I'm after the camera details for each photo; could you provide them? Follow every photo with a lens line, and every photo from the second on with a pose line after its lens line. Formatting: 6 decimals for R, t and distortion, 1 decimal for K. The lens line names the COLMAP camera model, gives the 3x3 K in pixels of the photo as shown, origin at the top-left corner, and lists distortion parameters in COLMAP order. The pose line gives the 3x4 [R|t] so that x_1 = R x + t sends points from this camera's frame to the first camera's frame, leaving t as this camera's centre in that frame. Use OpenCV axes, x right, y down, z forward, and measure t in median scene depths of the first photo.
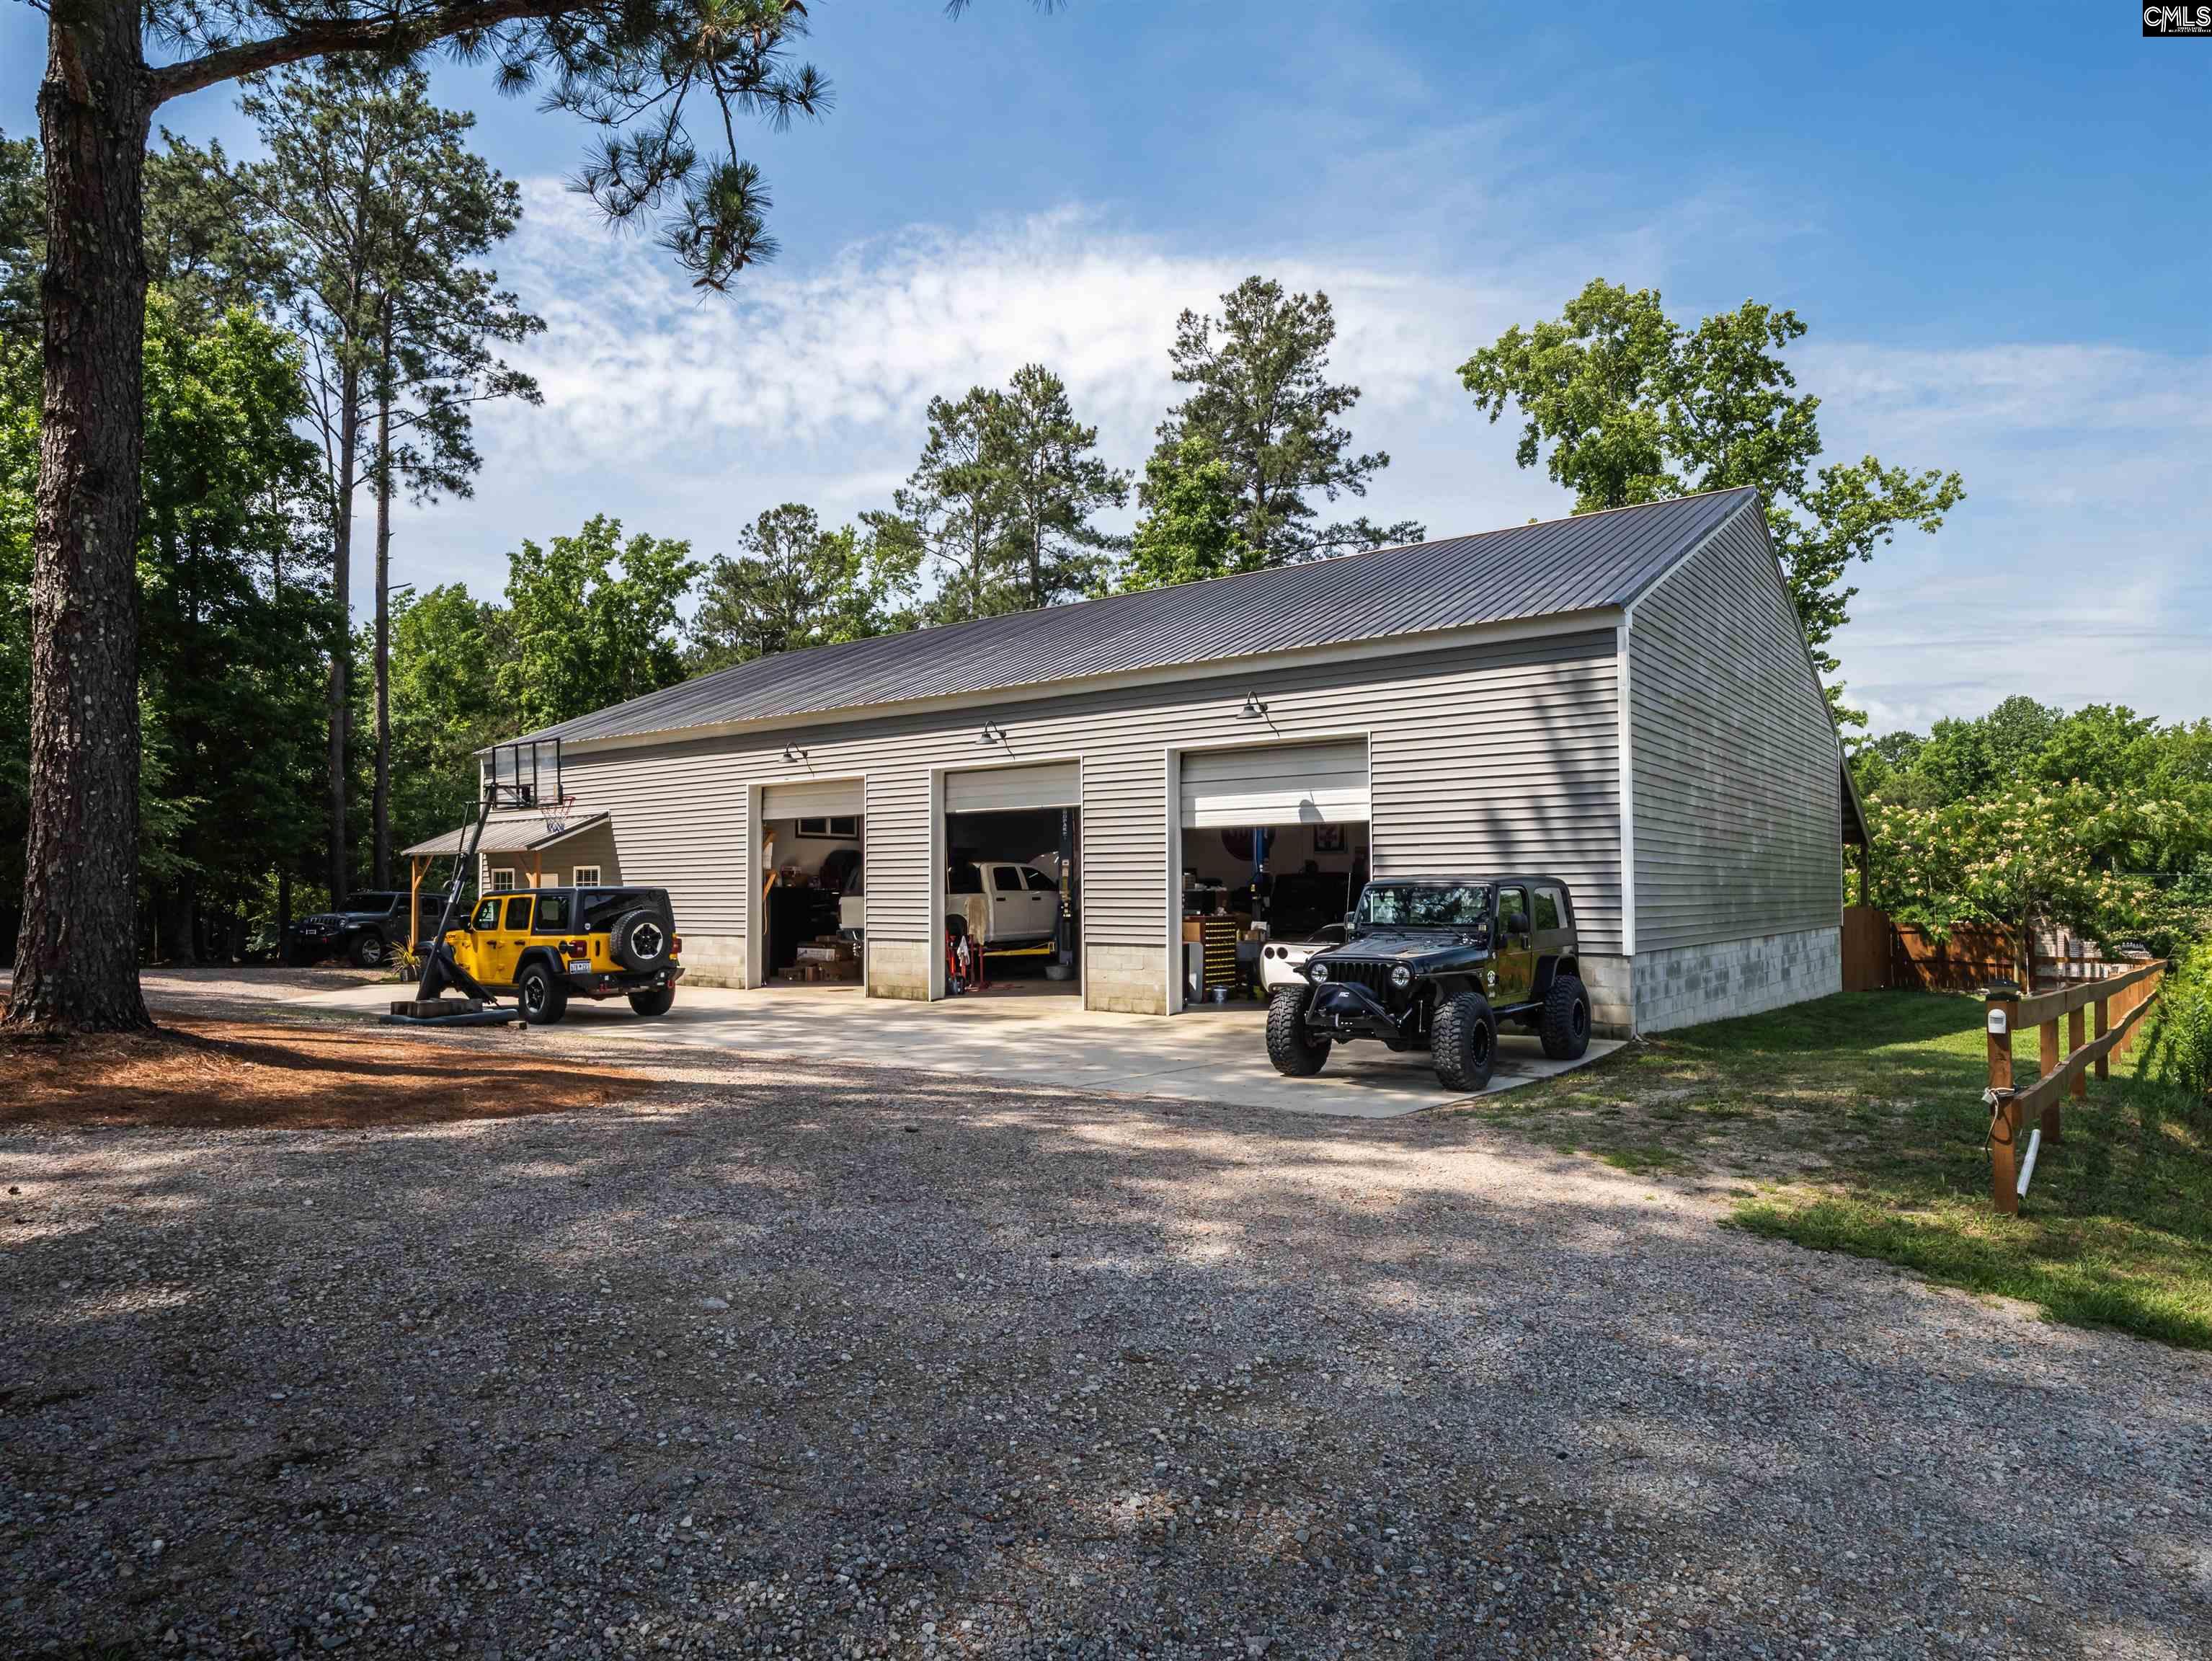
lens RADIAL K [[1299.7, 0, 1105.6], [0, 1299.7, 834.4], [0, 0, 1]] dist [0.004108, -0.000074]
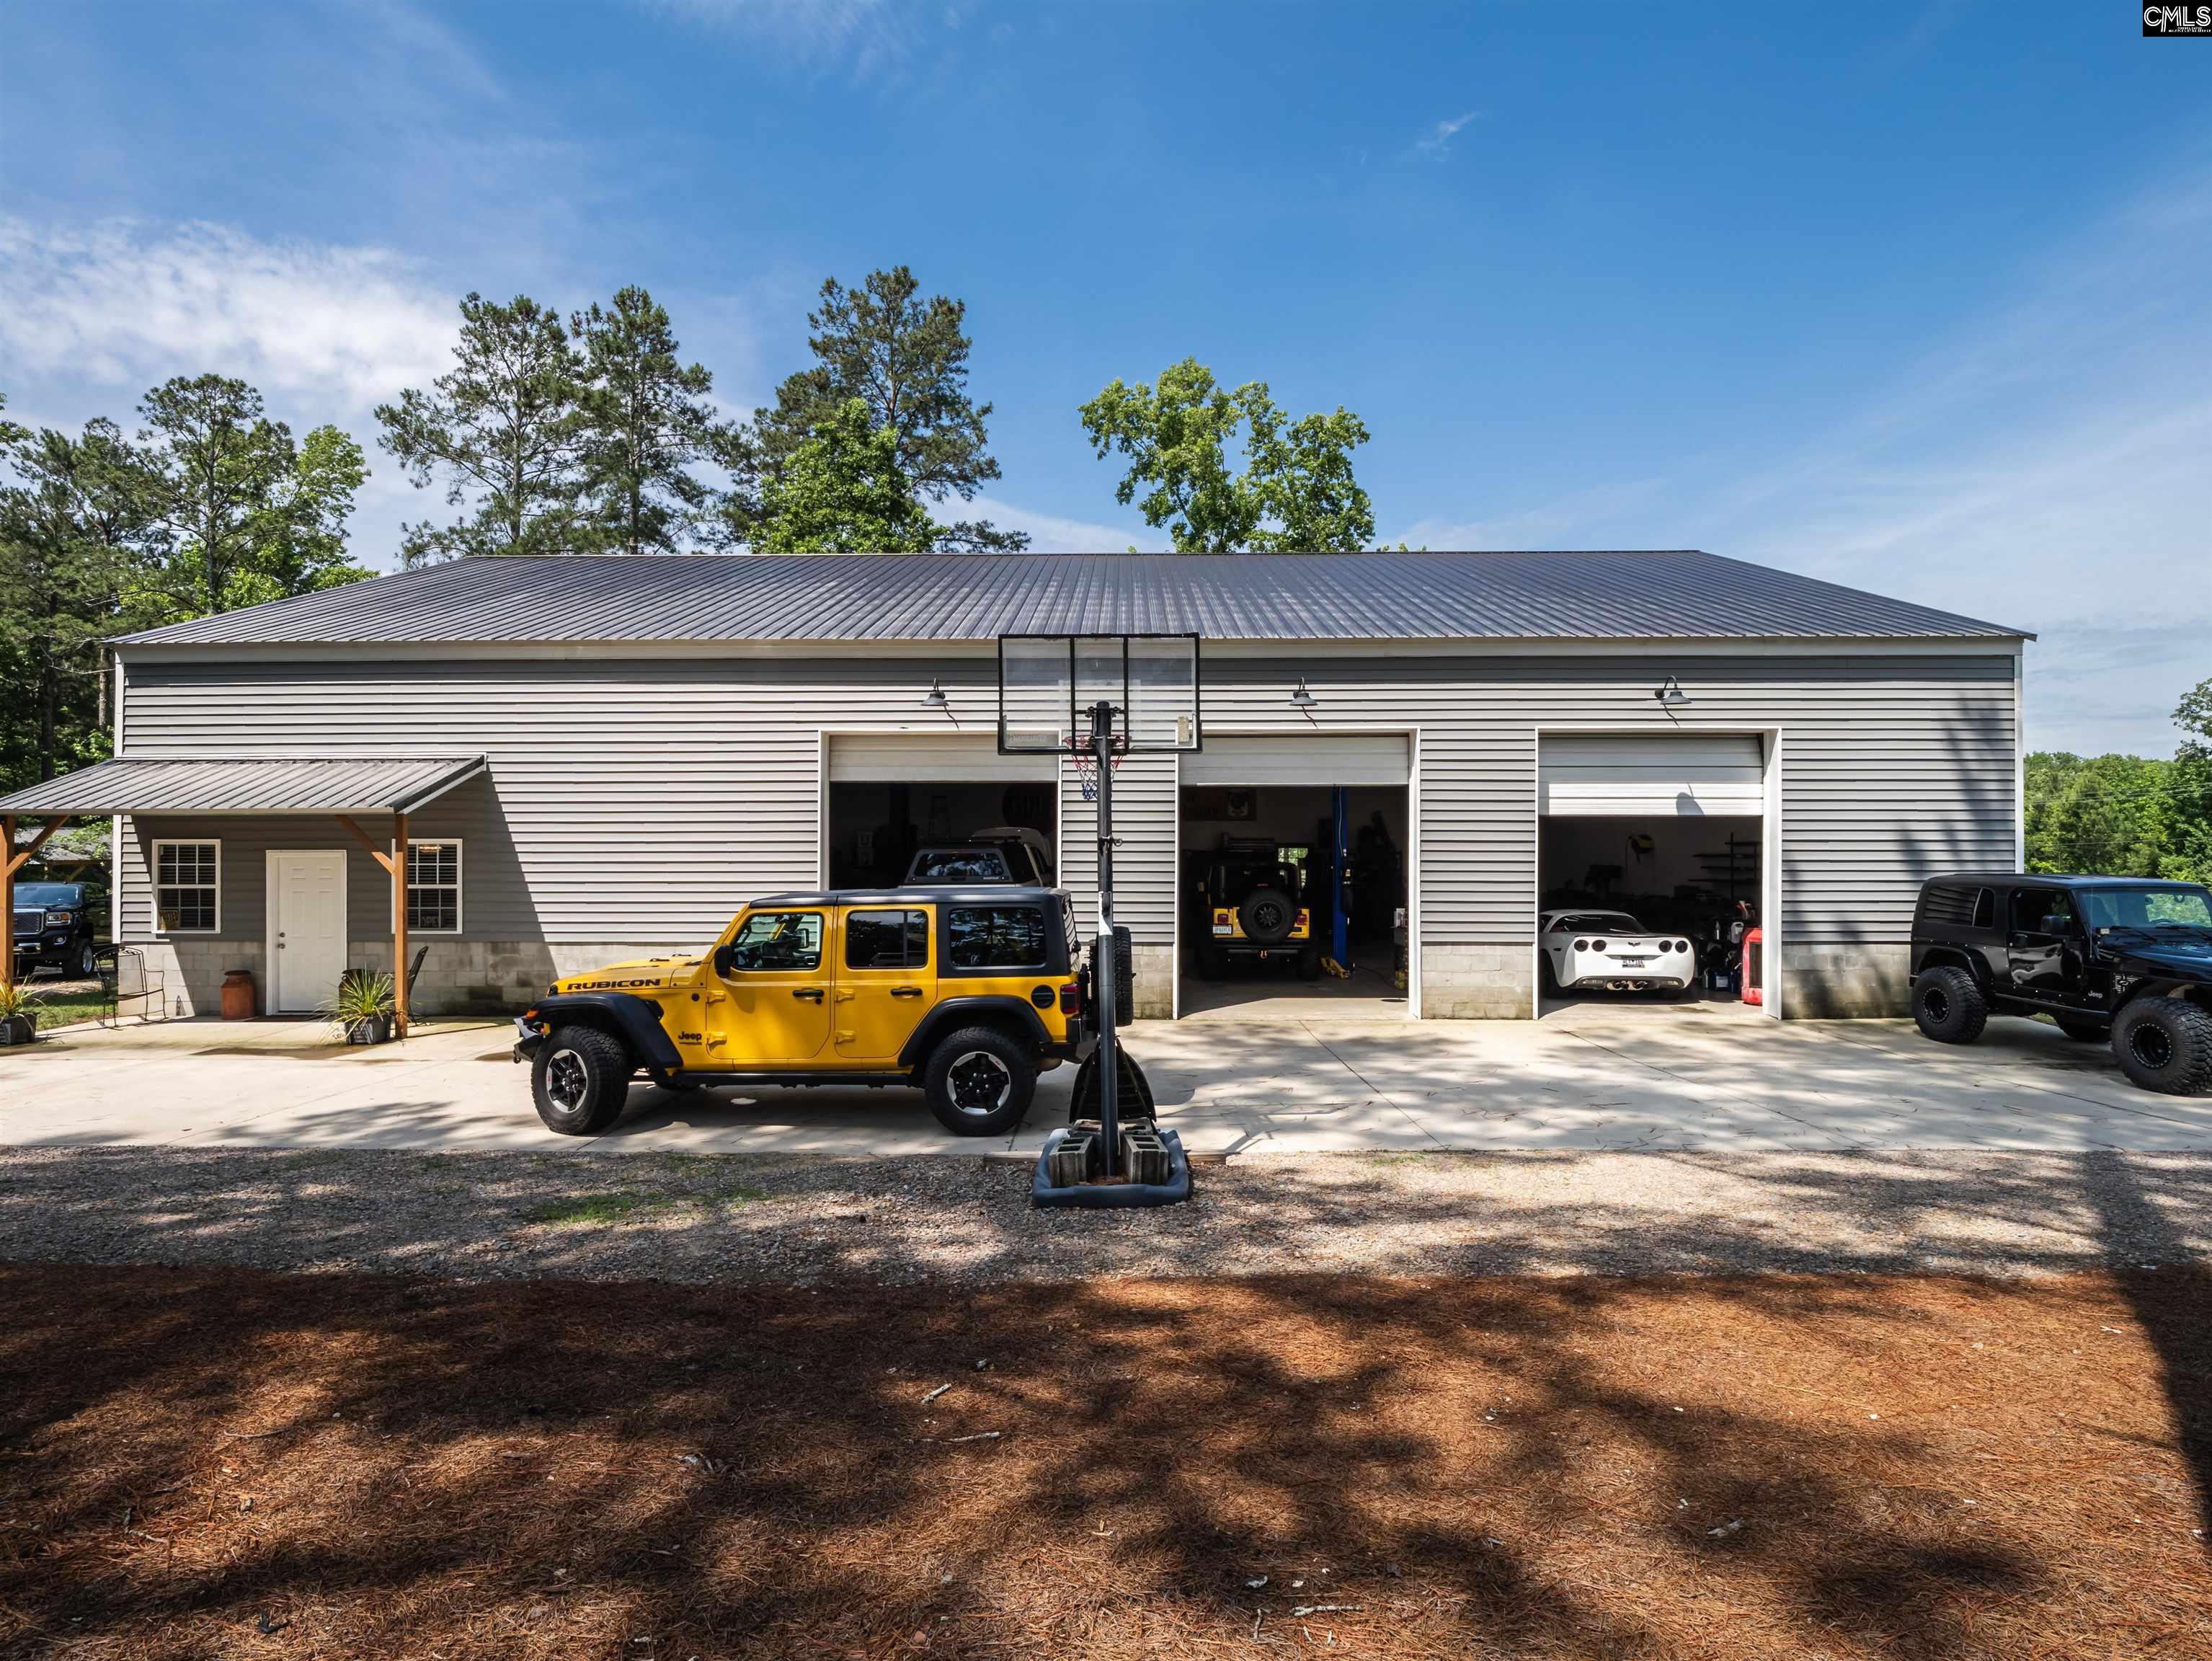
lens RADIAL K [[1061.8, 0, 1106.2], [0, 1061.8, 836.6], [0, 0, 1]] dist [-0.024381, -0.000499]
pose [[0.810680, 0.014138, 0.585319, -0.438994], [-0.030295, 0.999382, 0.017820, 0.004205], [-0.584706, -0.032179, 0.810607, 0.395151]]
